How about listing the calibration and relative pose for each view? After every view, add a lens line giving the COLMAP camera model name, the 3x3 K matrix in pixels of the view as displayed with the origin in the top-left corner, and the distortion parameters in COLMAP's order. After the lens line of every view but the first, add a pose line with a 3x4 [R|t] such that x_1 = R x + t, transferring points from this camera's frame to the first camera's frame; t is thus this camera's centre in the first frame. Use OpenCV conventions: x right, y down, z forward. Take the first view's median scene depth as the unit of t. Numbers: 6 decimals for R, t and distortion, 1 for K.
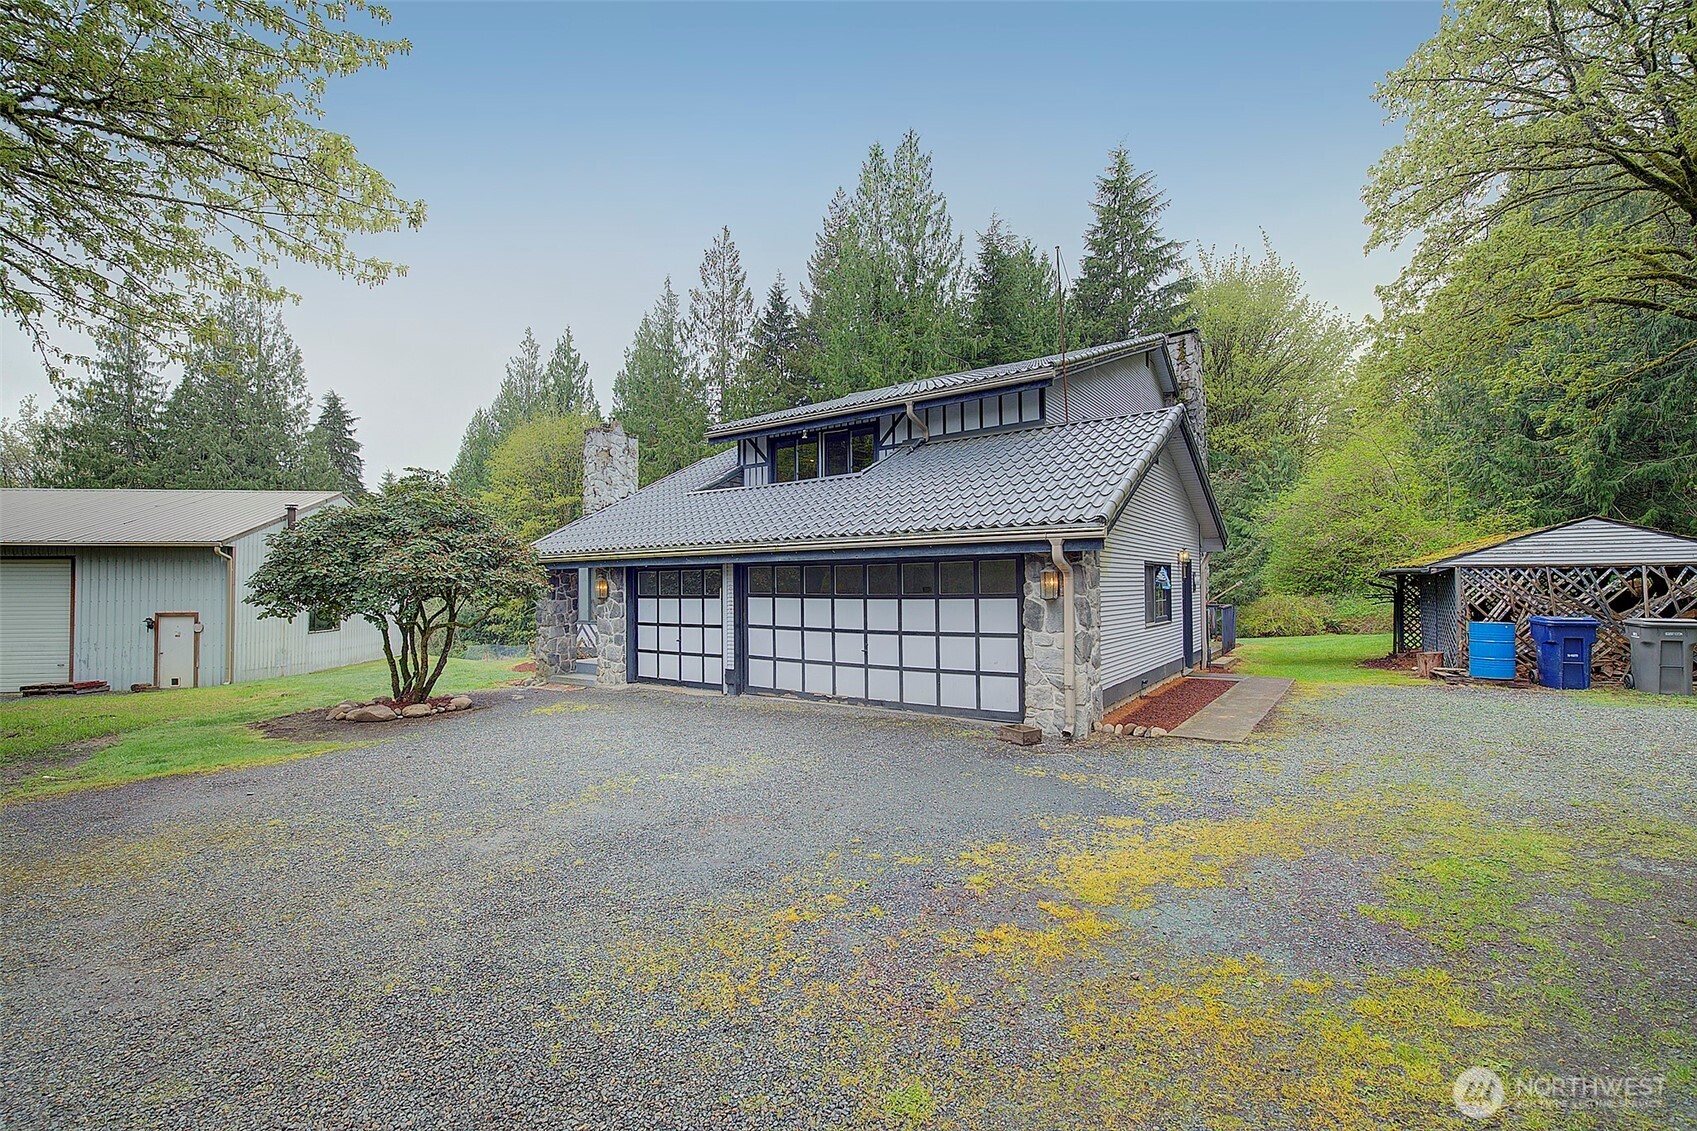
lens RADIAL K [[719.6, 0, 853.3], [0, 719.6, 570.0], [0, 0, 1]] dist [-0.013939, 0.001114]
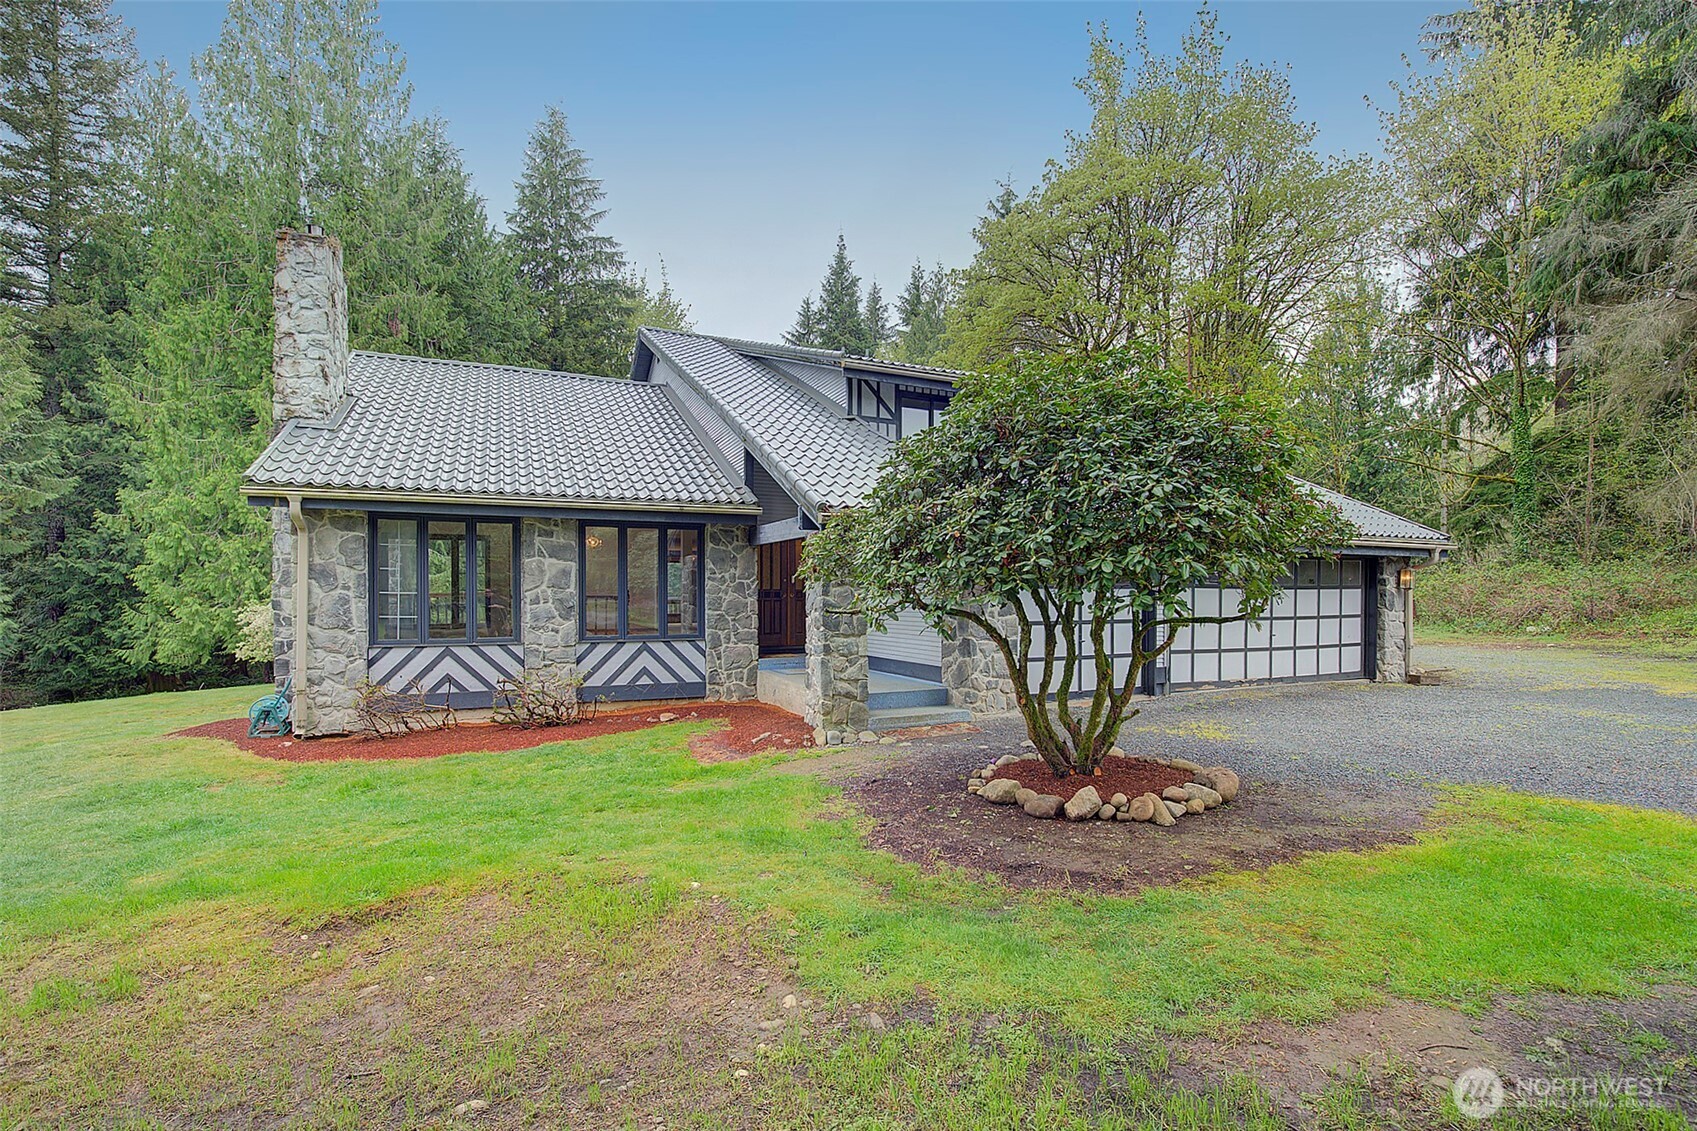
lens RADIAL K [[723.9, 0, 871.5], [0, 723.9, 575.7], [0, 0, 1]] dist [-0.009796, 0.000393]
pose [[0.512038, 0.015883, 0.858816, -1.251968], [-0.028716, 0.999587, -0.001365, 0.036856], [-0.858483, -0.023962, 0.512282, 0.937051]]
